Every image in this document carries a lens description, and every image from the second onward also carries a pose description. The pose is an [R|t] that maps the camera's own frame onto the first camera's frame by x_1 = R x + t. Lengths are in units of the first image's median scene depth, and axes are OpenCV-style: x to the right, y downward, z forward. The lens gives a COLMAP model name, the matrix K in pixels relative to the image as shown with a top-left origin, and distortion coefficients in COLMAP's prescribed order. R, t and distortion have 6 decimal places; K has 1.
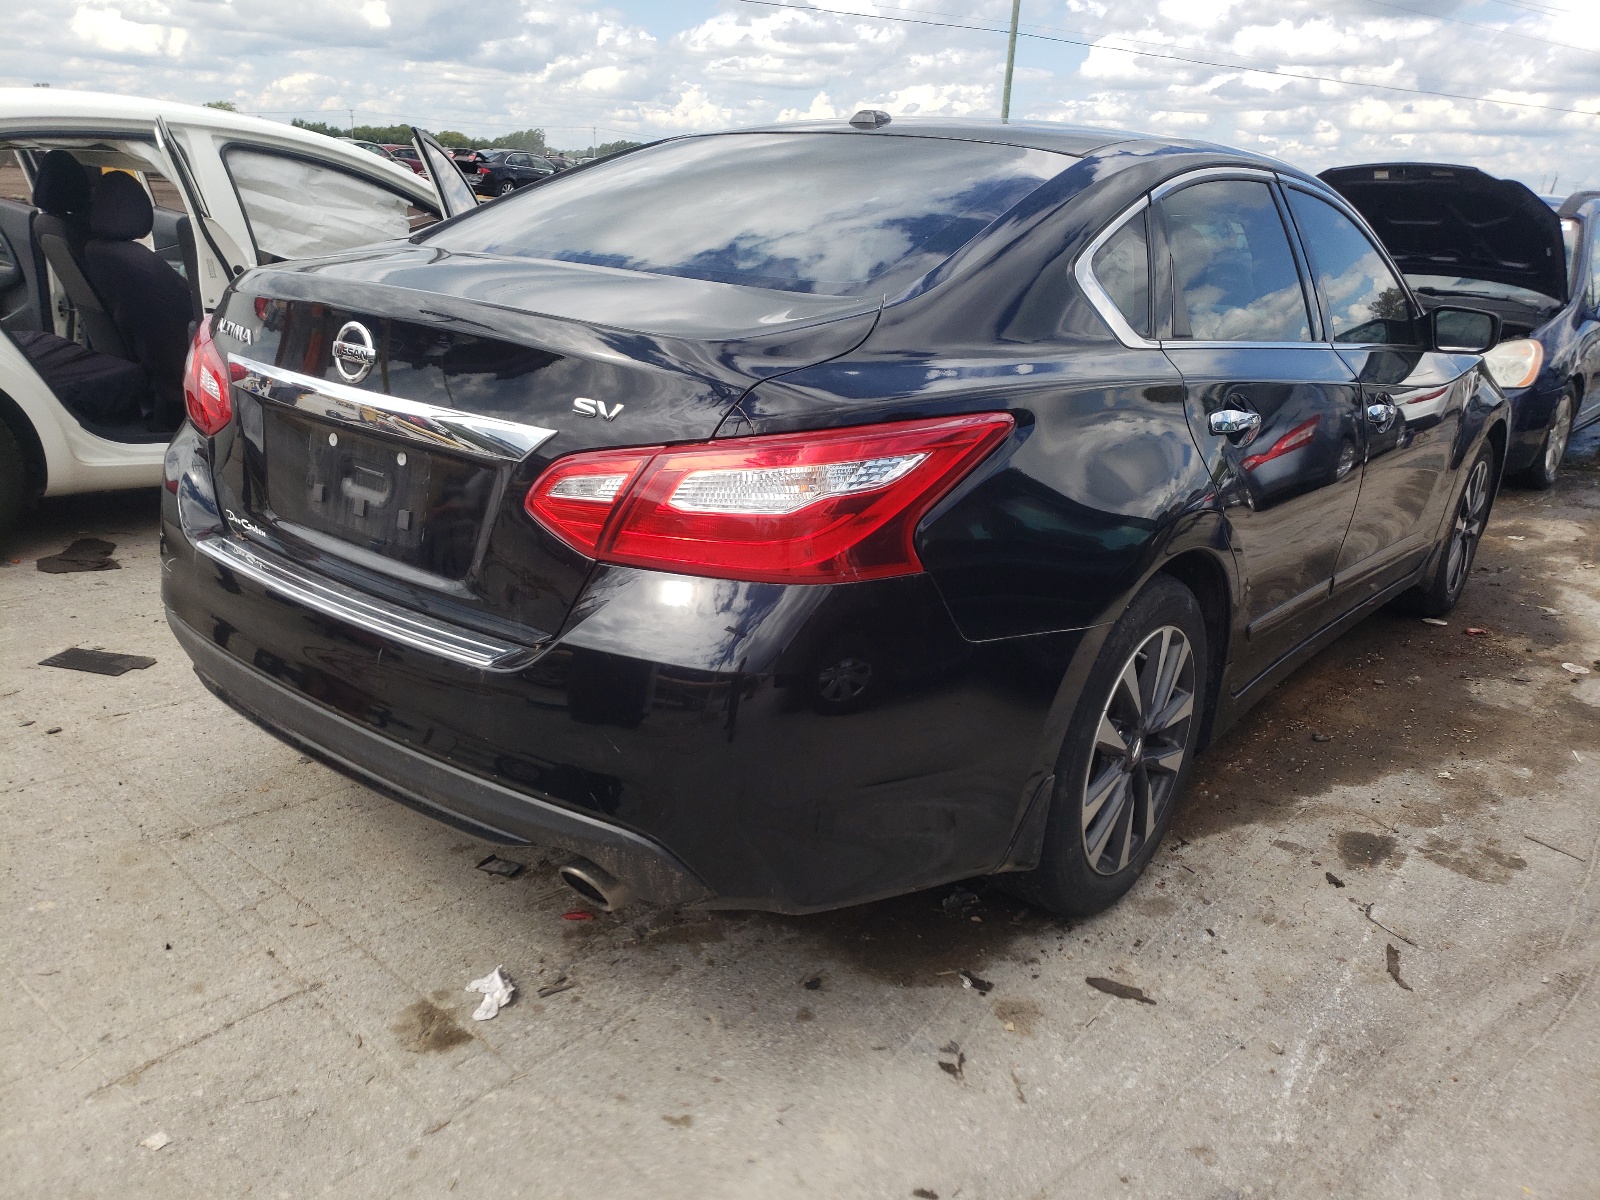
lens RADIAL K [[1283.1, 0, 799.4], [0, 1283.1, 601.4], [0, 0, 1]] dist [0.017662, 0.008402]
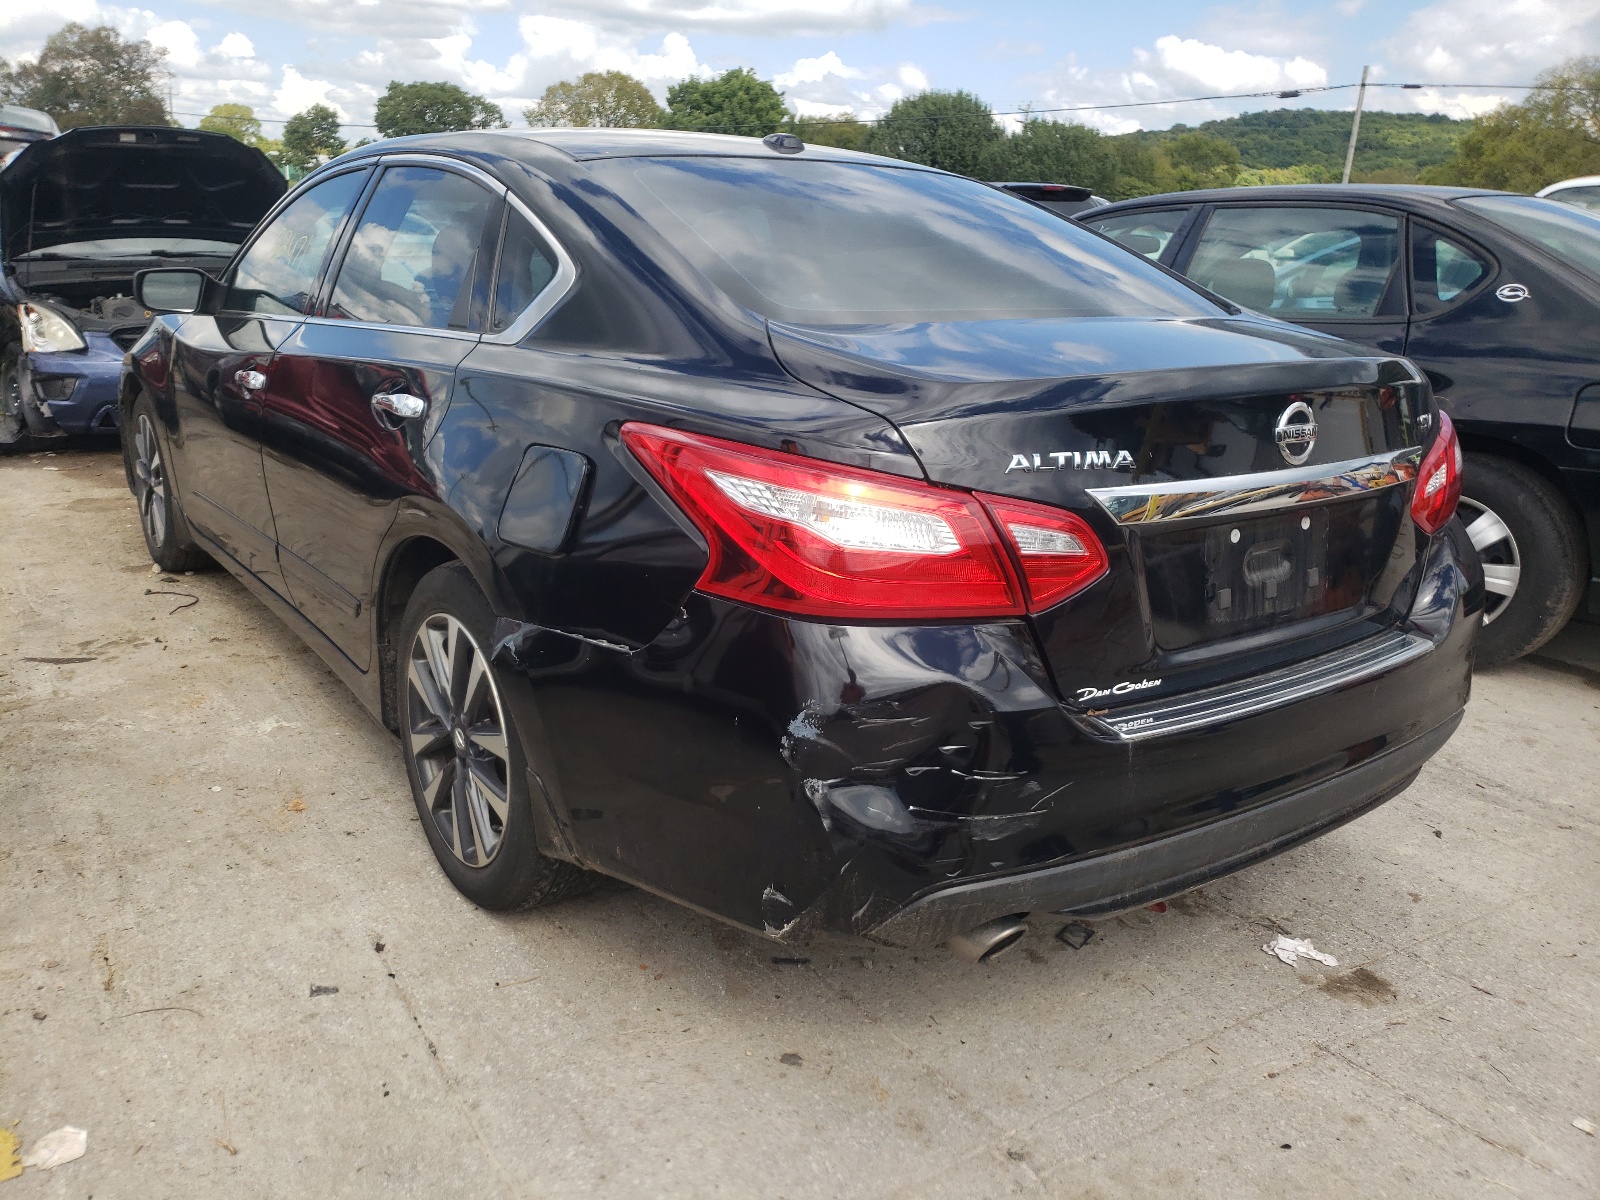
lens RADIAL K [[1218.2, 0, 799.4], [0, 1218.2, 598.3], [0, 0, 1]] dist [0.026150, 0.001057]
pose [[0.273642, -0.332127, 0.902669, -1.259808], [0.272813, 0.926748, 0.258284, -0.397423], [-0.922330, 0.175583, 0.344206, 0.994332]]
